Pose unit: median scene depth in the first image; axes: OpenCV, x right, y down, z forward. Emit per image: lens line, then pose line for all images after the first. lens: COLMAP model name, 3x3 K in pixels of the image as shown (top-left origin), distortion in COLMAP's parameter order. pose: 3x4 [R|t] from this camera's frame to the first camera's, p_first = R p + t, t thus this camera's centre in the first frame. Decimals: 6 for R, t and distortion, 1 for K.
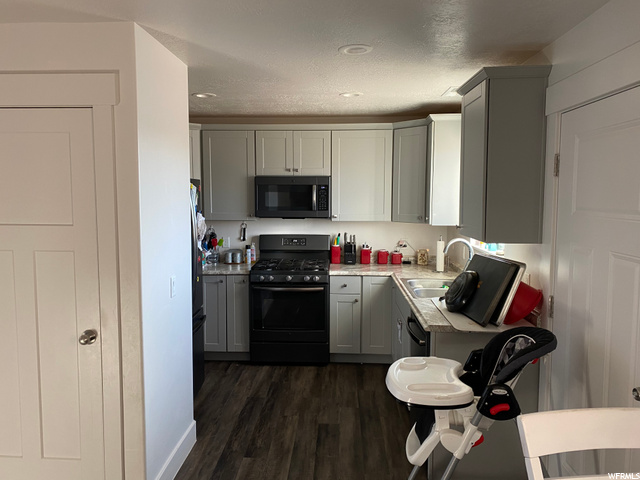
lens RADIAL K [[481.3, 0, 319.7], [0, 481.3, 234.6], [0, 0, 1]] dist [-0.028672, -0.003663]
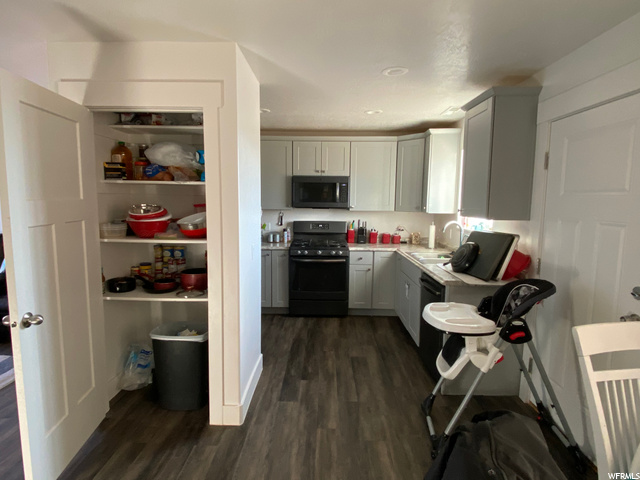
lens RADIAL K [[358.4, 0, 319.6], [0, 358.4, 244.8], [0, 0, 1]] dist [-0.026725, -0.003719]
pose [[0.999724, 0.006717, 0.022490, -0.124997], [-0.007638, 0.999125, 0.041131, 0.041862], [-0.022194, -0.041292, 0.998901, 0.009029]]
